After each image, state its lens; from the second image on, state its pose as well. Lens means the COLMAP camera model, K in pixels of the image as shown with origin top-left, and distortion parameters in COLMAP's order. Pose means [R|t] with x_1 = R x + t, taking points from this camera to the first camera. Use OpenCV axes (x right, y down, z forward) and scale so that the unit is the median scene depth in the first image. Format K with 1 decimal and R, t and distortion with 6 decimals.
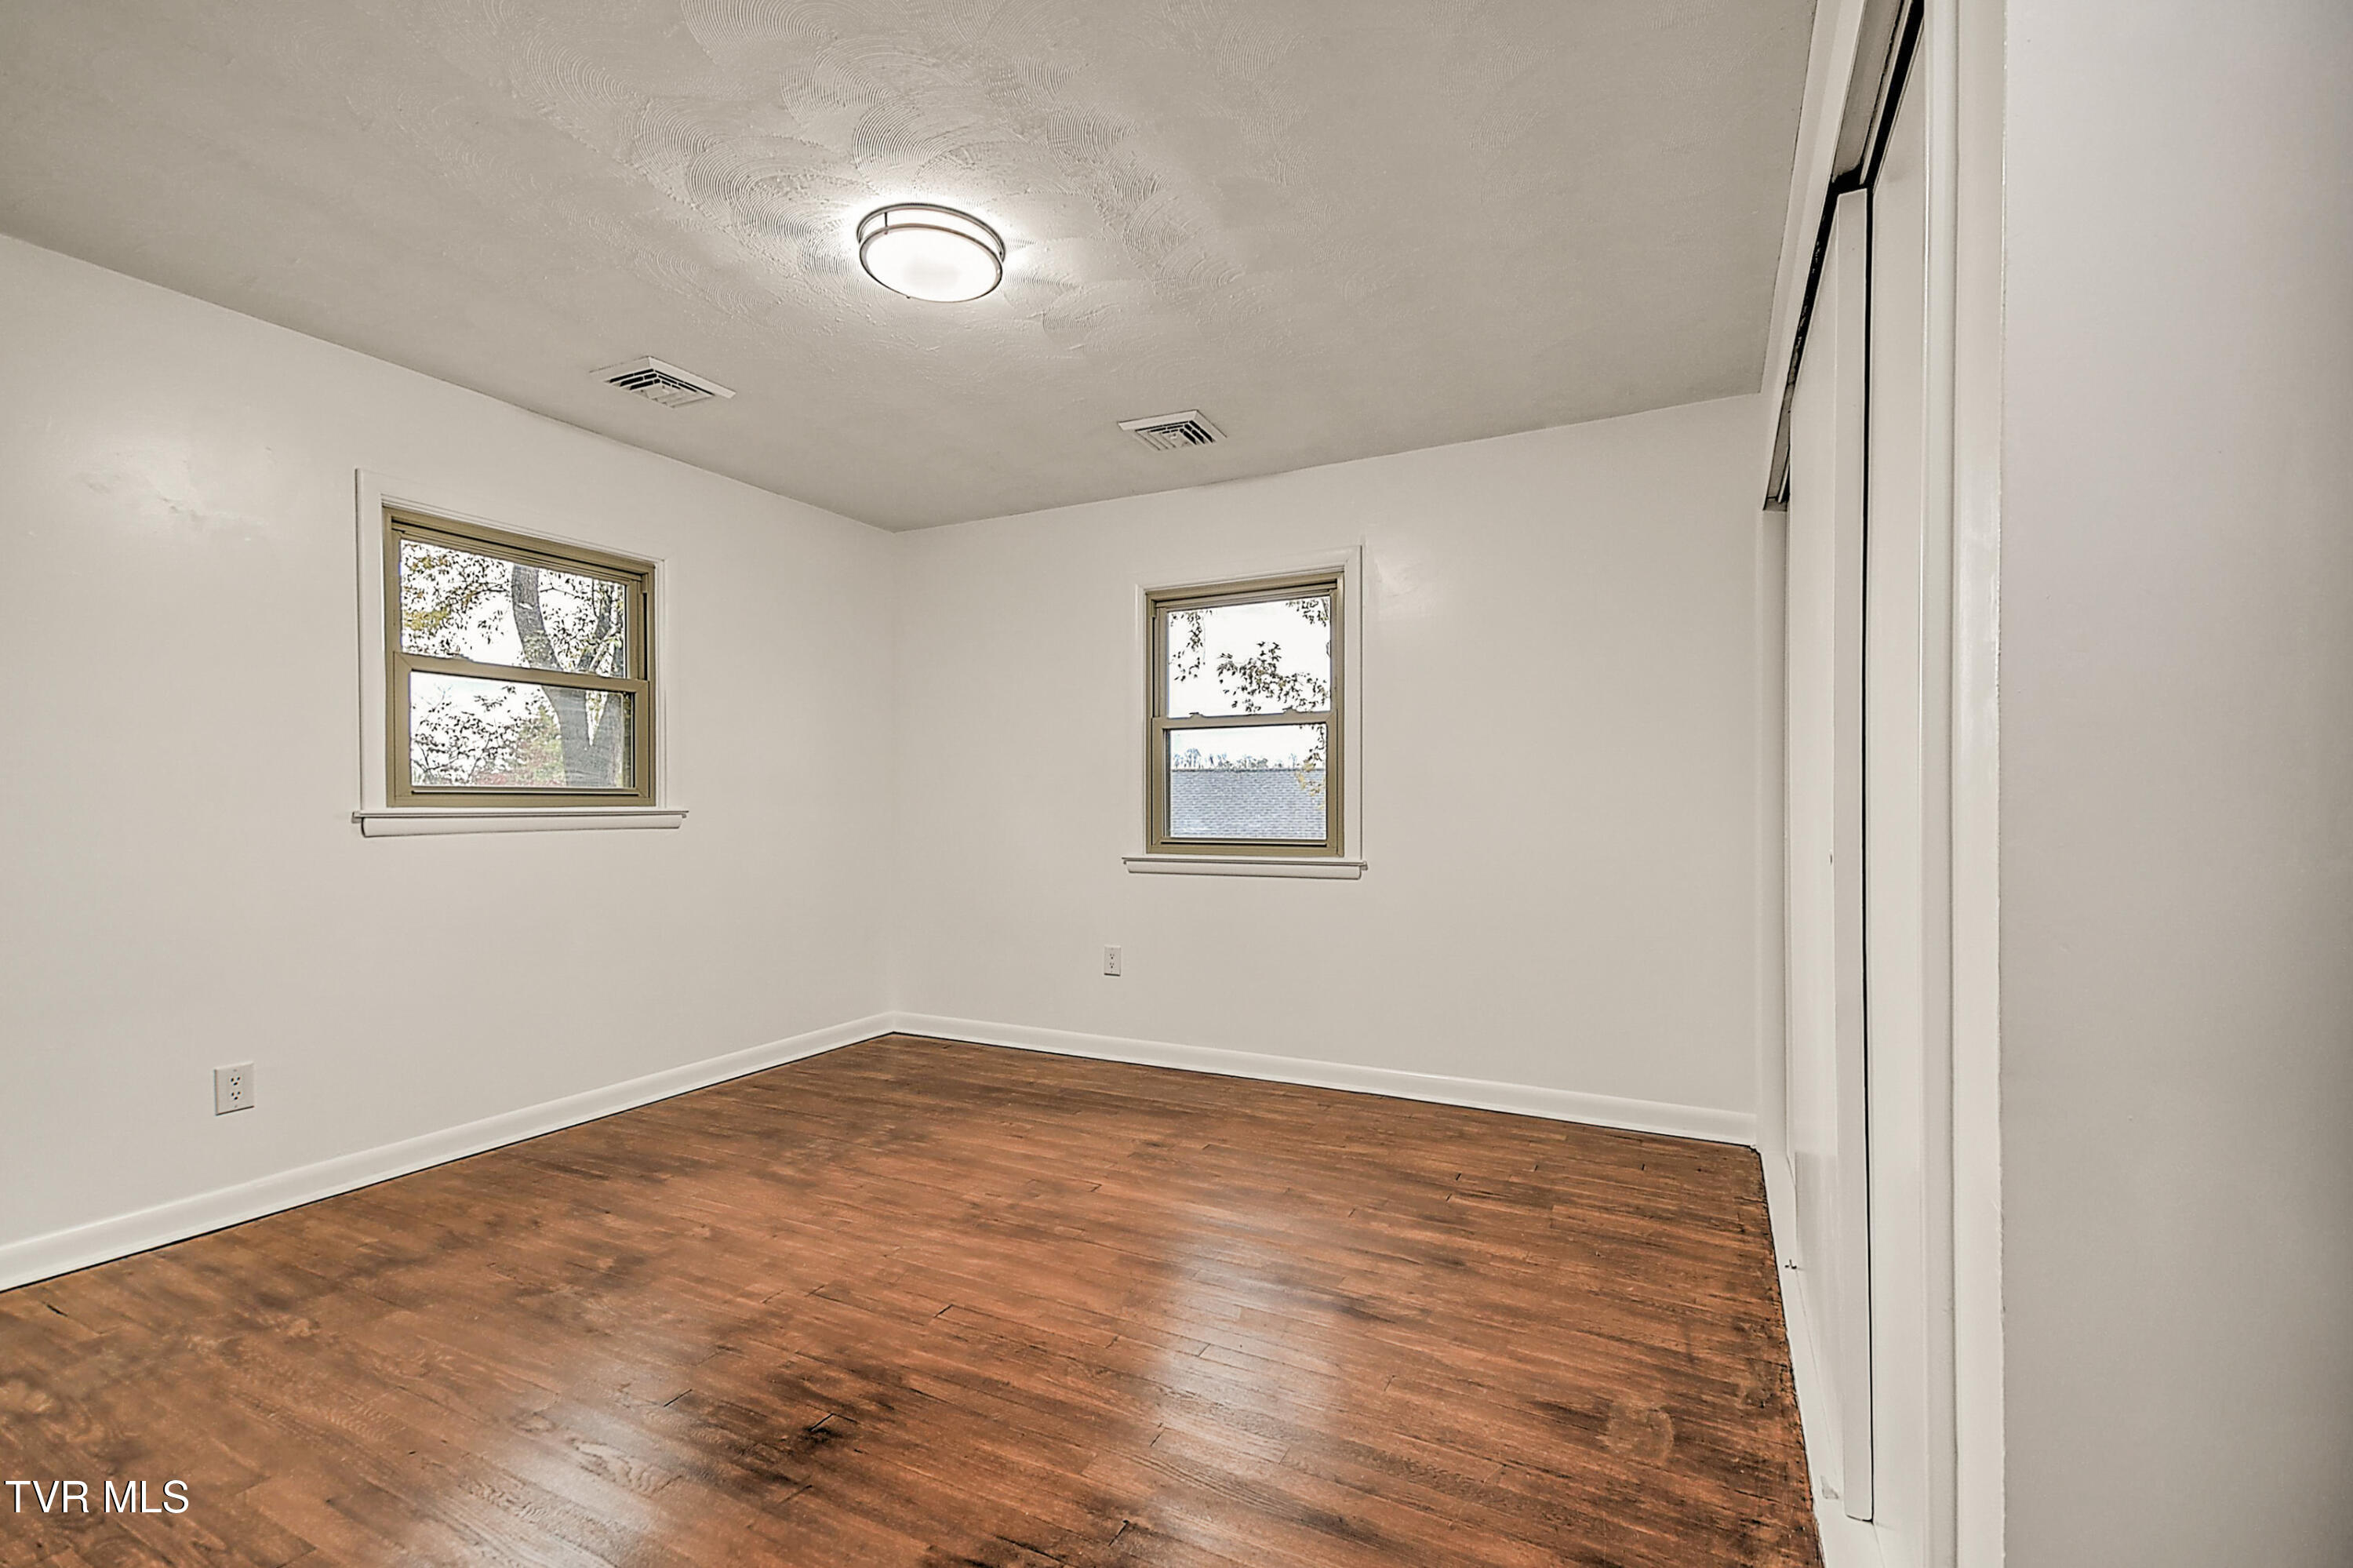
lens RADIAL K [[1032.8, 0, 1173.9], [0, 1032.8, 804.1], [0, 0, 1]] dist [0.033811, -0.015026]
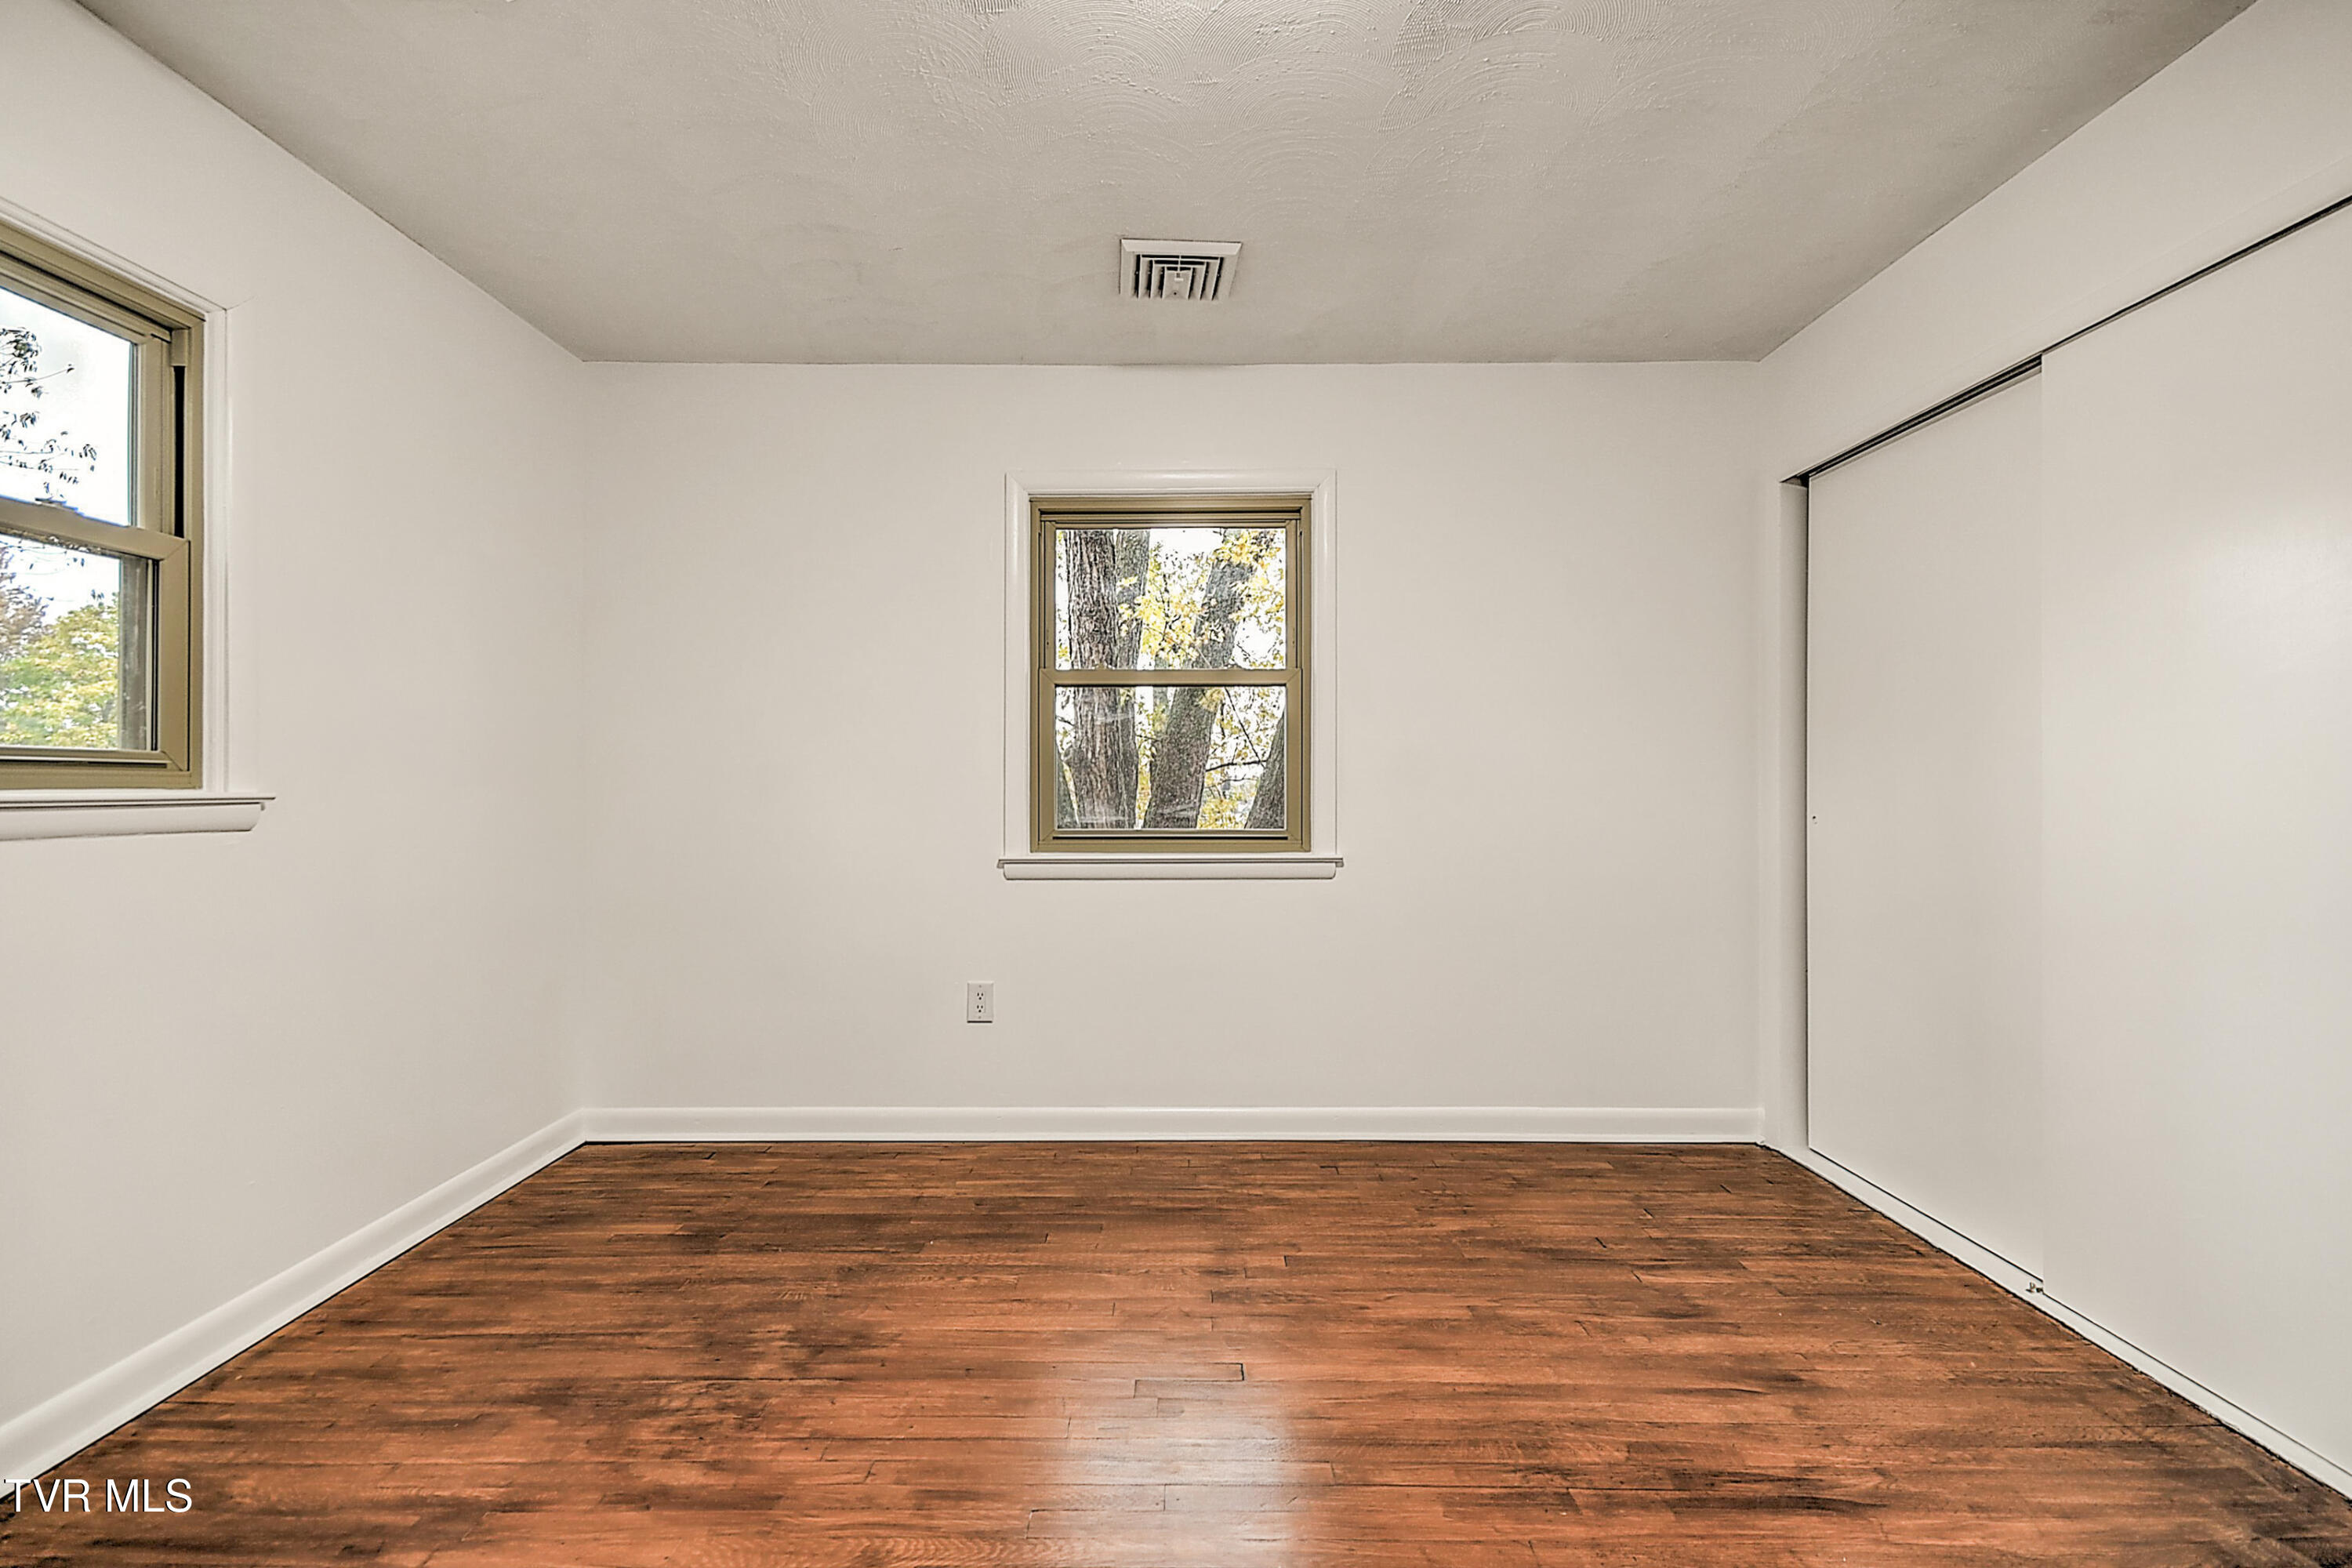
lens RADIAL K [[1057.9, 0, 1176.0], [0, 1057.9, 784.0], [0, 0, 1]] dist [0.029657, -0.017517]
pose [[0.888277, 0.002913, 0.459299, -0.357398], [-0.002004, 0.999995, -0.002466, 0.000636], [-0.459303, 0.001270, 0.888279, 0.356735]]
